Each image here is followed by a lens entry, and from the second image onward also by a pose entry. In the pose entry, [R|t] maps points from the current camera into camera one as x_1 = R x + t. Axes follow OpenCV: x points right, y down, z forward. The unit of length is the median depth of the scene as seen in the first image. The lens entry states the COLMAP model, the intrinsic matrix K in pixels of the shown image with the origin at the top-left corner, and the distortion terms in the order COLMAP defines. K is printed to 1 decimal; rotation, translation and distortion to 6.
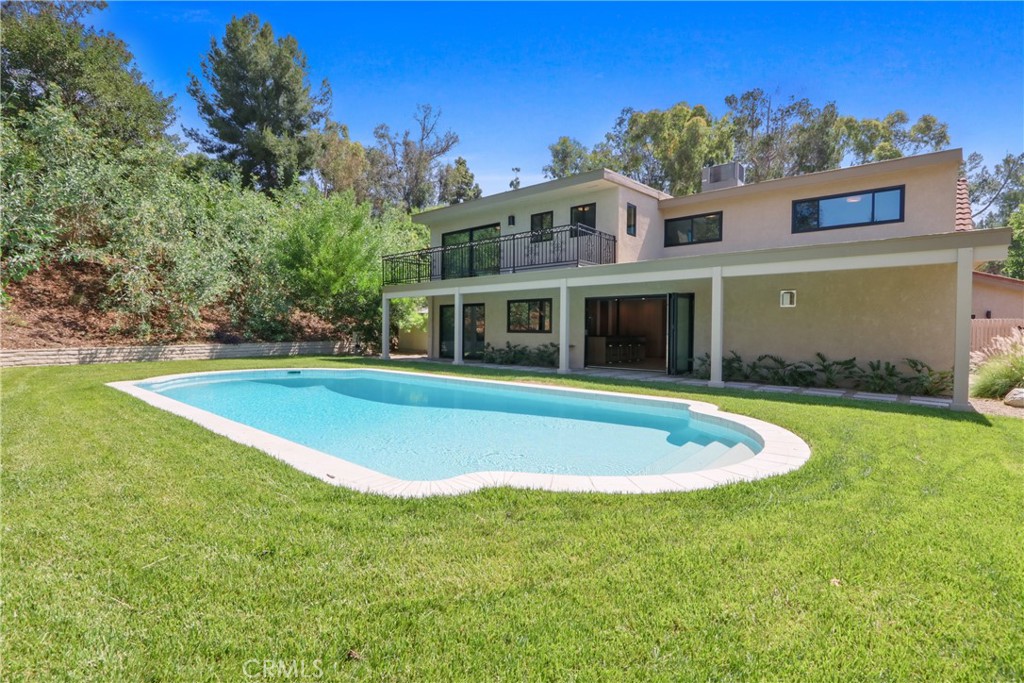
lens RADIAL K [[470.9, 0, 514.3], [0, 470.9, 341.0], [0, 0, 1]] dist [-0.019596, 0.004214]
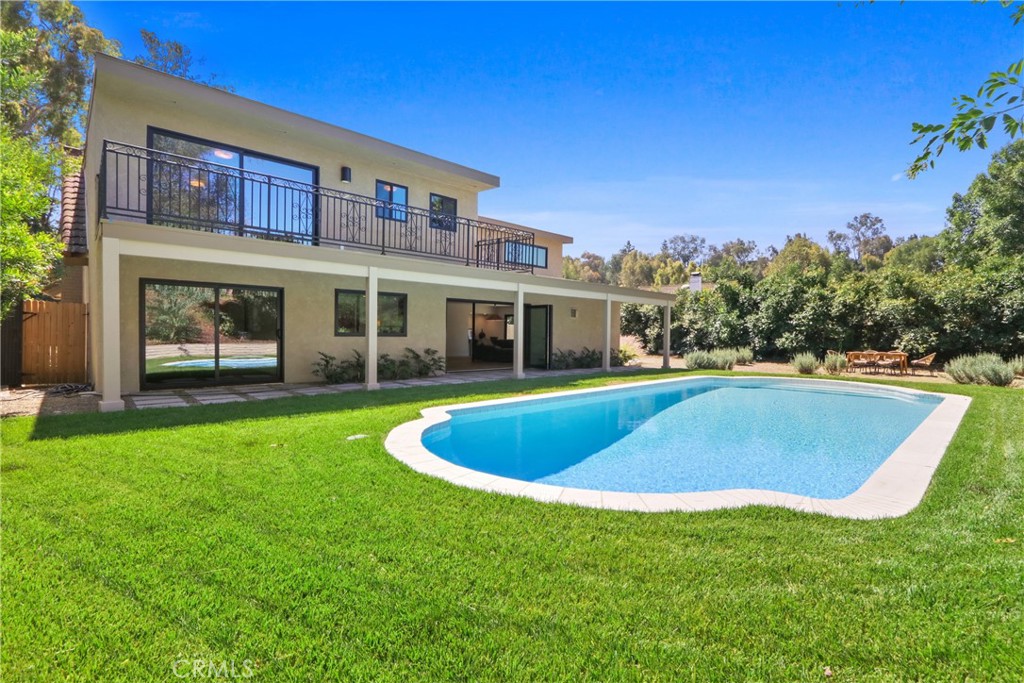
lens RADIAL K [[470.9, 0, 518.2], [0, 470.9, 337.3], [0, 0, 1]] dist [-0.019596, 0.004214]
pose [[0.092507, -0.022120, 0.995466, -0.588788], [0.007841, 0.999738, 0.021486, -0.025447], [-0.995681, 0.005818, 0.092656, 0.603510]]
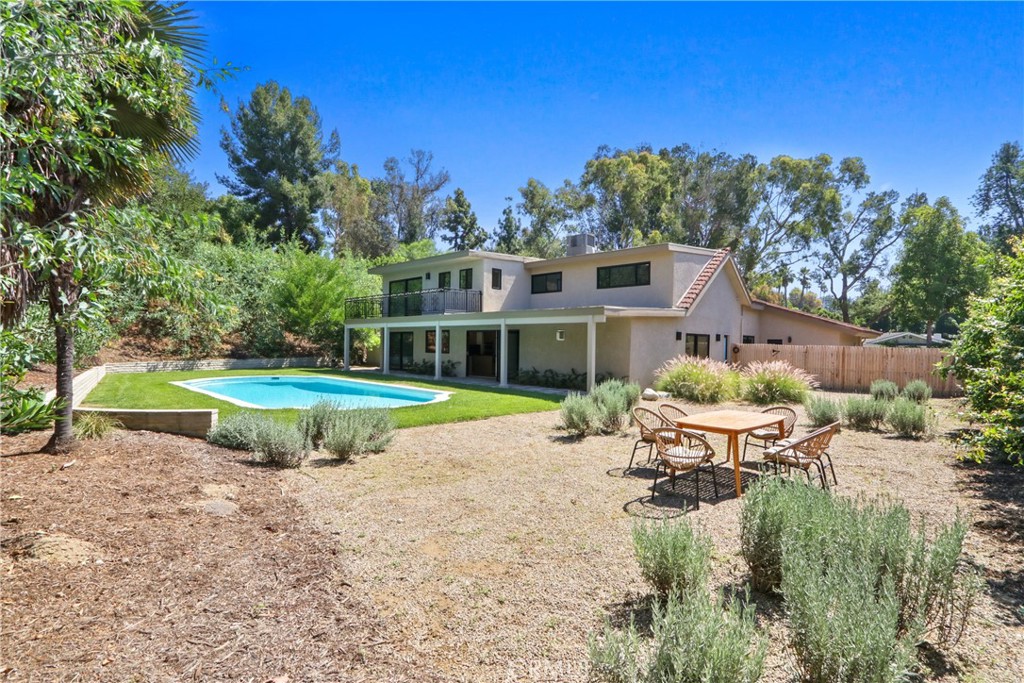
lens RADIAL K [[470.9, 0, 514.3], [0, 470.9, 341.9], [0, 0, 1]] dist [-0.019596, 0.004214]
pose [[0.998815, 0.002803, -0.048593, 0.294348], [-0.003919, 0.999730, -0.022901, -0.016340], [0.048515, 0.023064, 0.998556, -0.392756]]
